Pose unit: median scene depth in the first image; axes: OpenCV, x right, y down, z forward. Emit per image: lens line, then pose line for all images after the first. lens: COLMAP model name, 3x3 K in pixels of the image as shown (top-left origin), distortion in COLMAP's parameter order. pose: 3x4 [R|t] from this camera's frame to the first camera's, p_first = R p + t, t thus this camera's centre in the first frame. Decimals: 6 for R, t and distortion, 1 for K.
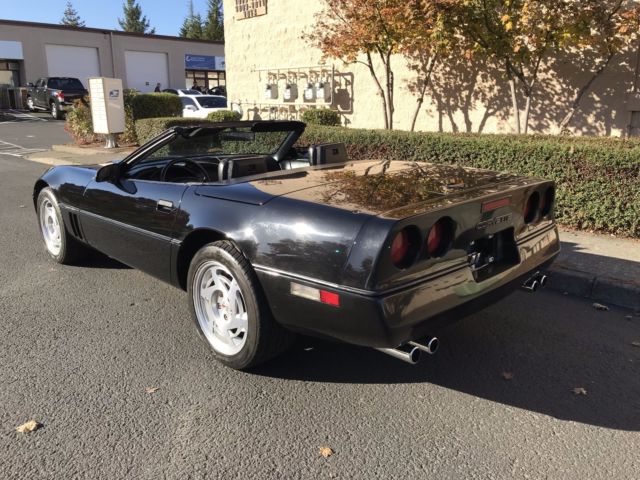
lens RADIAL K [[530.0, 0, 297.0], [0, 530.0, 230.0], [0, 0, 1]] dist [0.017146, -0.022981]
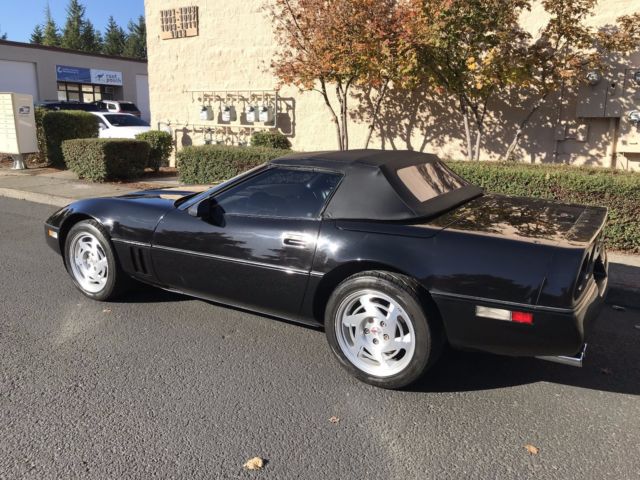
lens RADIAL K [[530.0, 0, 303.9], [0, 530.0, 234.0], [0, 0, 1]] dist [0.017146, -0.022981]
pose [[0.968701, -0.031886, 0.246174, -0.162415], [0.037544, 0.999127, -0.018323, -0.011994], [-0.245375, 0.026992, 0.969052, -0.005523]]
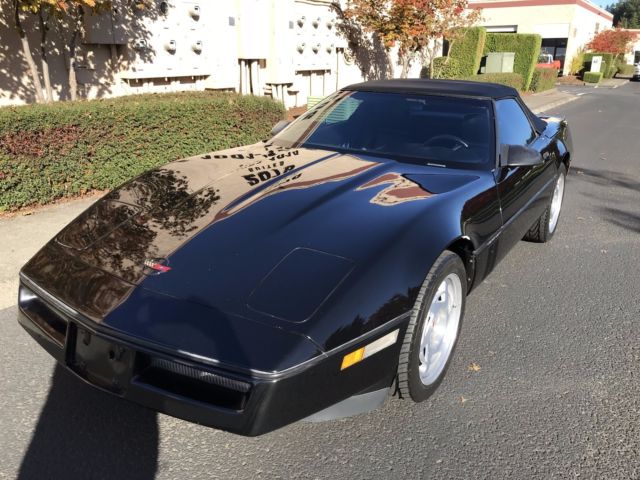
lens RADIAL K [[530.0, 0, 318.7], [0, 530.0, 236.5], [0, 0, 1]] dist [0.017146, -0.022981]
pose [[-0.246551, -0.306563, 0.919365, -0.439202], [0.217918, 0.906819, 0.360820, -0.150726], [-0.944312, 0.289307, -0.156771, 0.602905]]
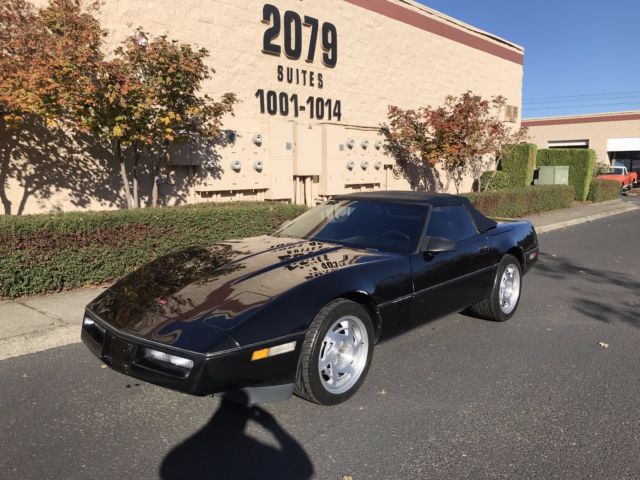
lens RADIAL K [[530.0, 0, 318.7], [0, 530.0, 238.4], [0, 0, 1]] dist [0.017146, -0.022981]
pose [[-0.091502, -0.119481, 0.988611, -0.594079], [0.233272, 0.962580, 0.137926, -0.139827], [-0.968097, 0.243236, -0.060207, 0.539260]]
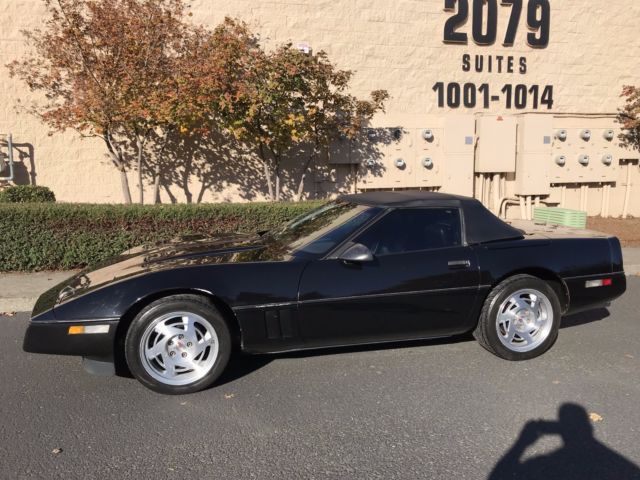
lens RADIAL K [[530.0, 0, 321.0], [0, 530.0, 238.5], [0, 0, 1]] dist [0.017146, -0.022981]
pose [[0.486865, -0.110143, 0.866505, -0.504649], [0.205213, 0.978675, 0.009098, -0.061799], [-0.849029, 0.173389, 0.499086, 0.210602]]
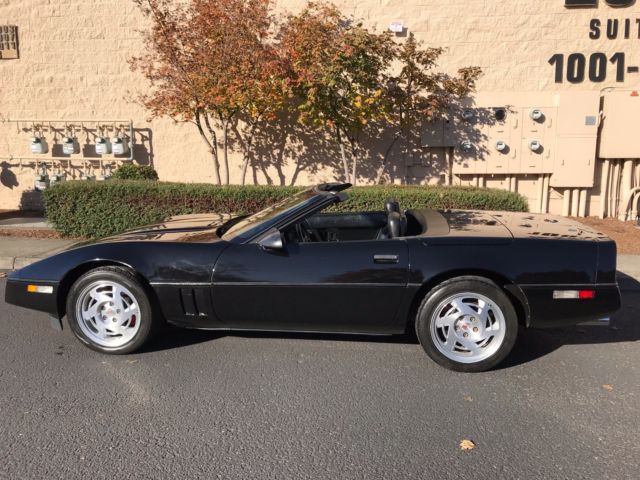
lens RADIAL K [[530.0, 0, 316.7], [0, 530.0, 236.1], [0, 0, 1]] dist [0.017146, -0.022981]
pose [[0.760378, -0.096121, 0.642328, -0.374820], [0.145635, 0.989038, -0.024396, -0.029509], [-0.632942, 0.112095, 0.766041, 0.062566]]
